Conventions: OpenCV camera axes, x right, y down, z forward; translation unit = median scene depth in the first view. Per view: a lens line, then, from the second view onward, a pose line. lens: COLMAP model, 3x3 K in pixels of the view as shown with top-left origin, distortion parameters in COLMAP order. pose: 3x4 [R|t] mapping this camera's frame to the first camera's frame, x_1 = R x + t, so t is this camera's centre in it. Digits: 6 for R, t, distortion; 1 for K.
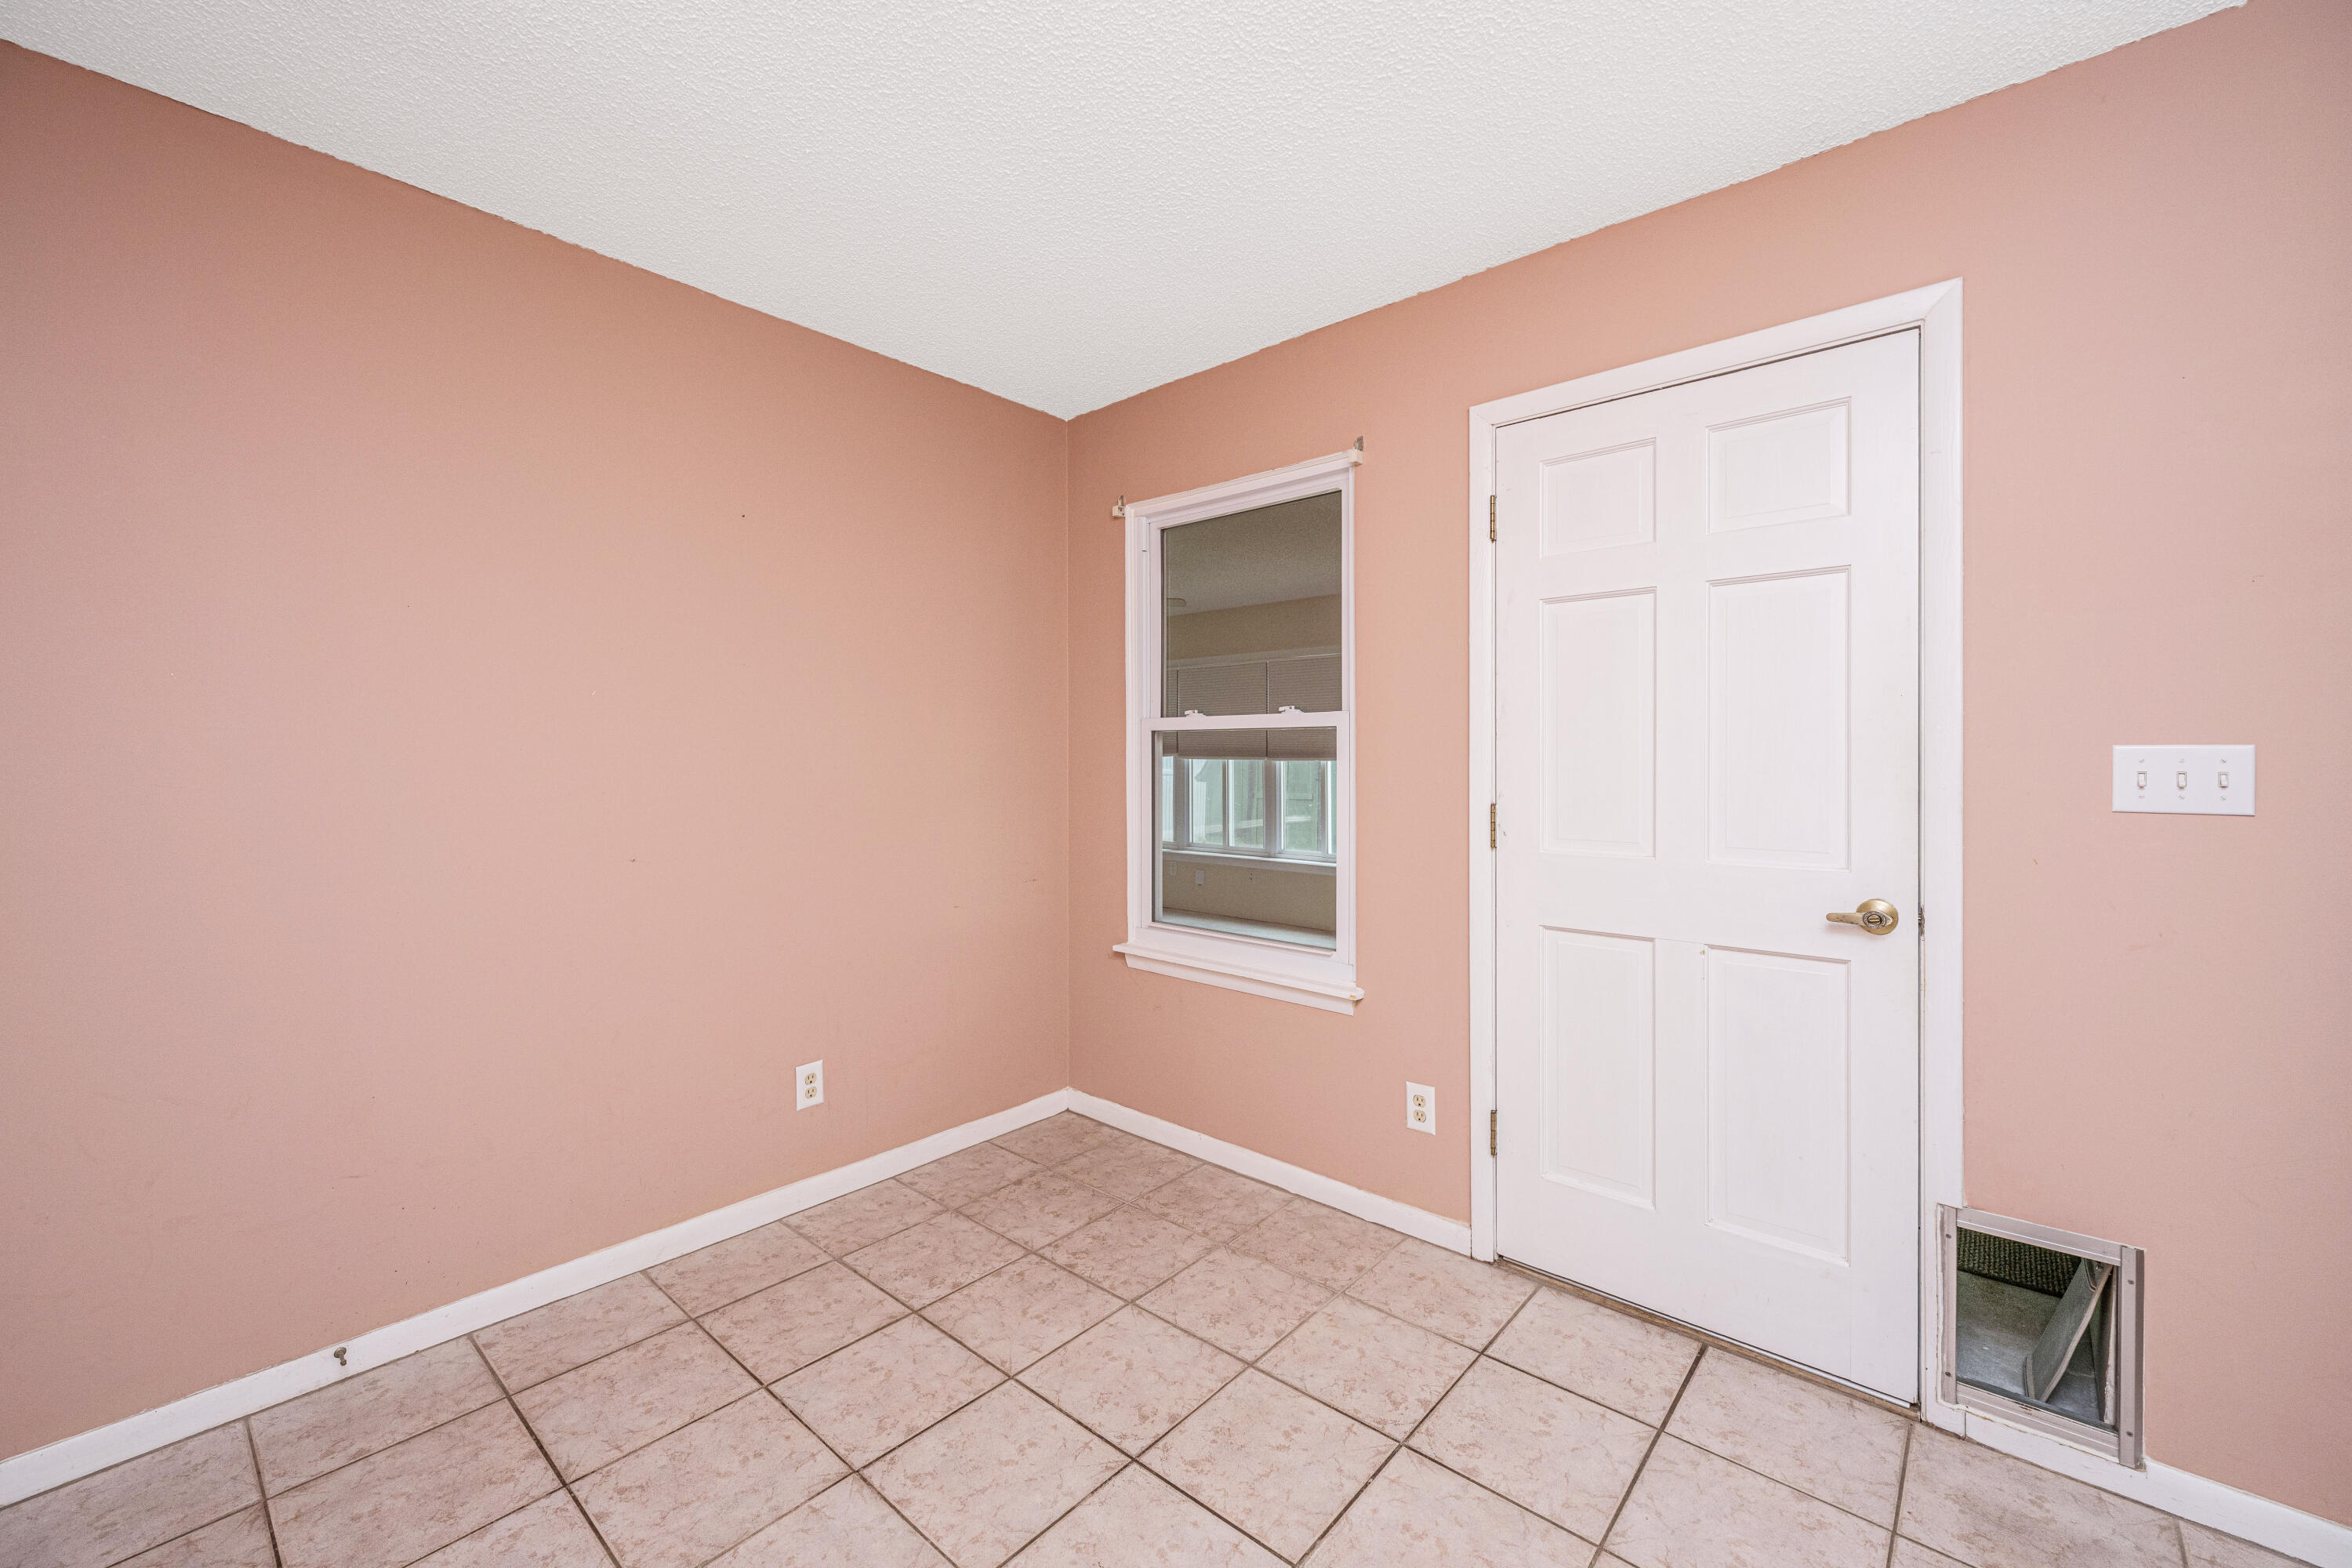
lens RADIAL K [[946.3, 0, 1171.0], [0, 946.3, 757.9], [0, 0, 1]] dist [-0.001544, 0.000605]
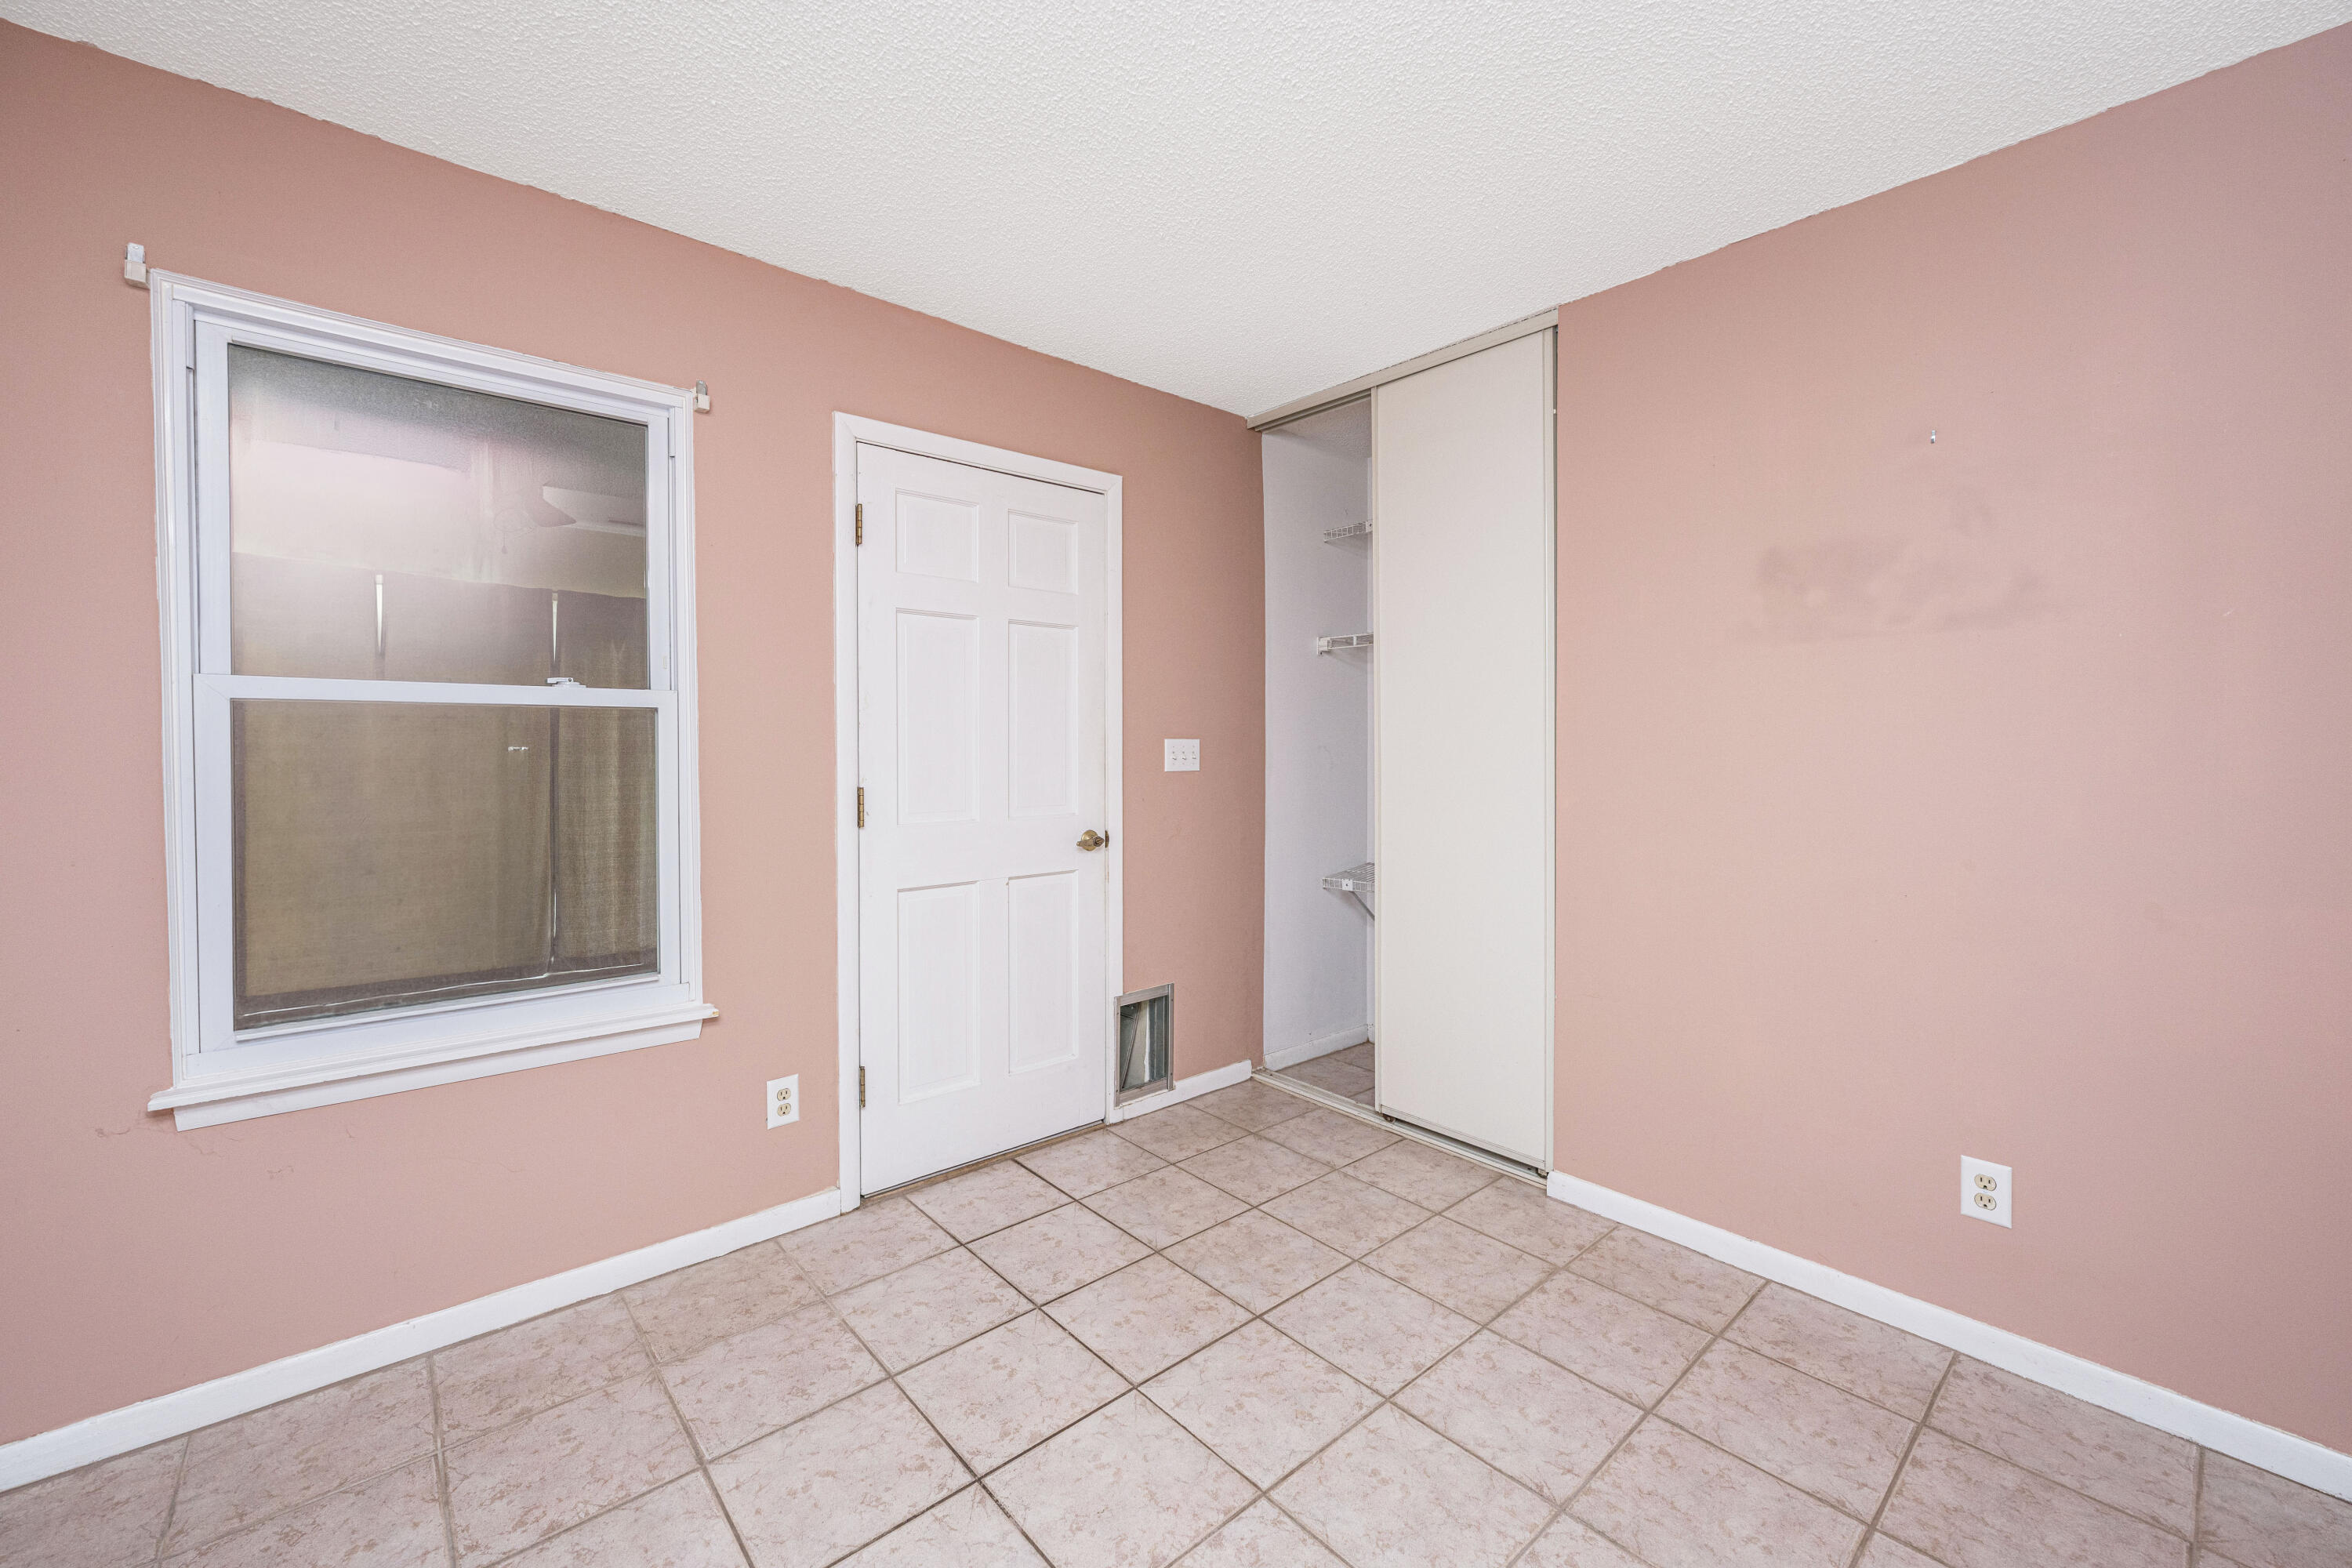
lens RADIAL K [[946.3, 0, 1179.8], [0, 946.3, 760.1], [0, 0, 1]] dist [-0.001544, 0.000605]
pose [[0.119636, -0.011633, 0.992750, -0.710973], [0.000797, 0.999932, 0.011621, 0.005070], [-0.992818, -0.000599, 0.119637, 0.512512]]
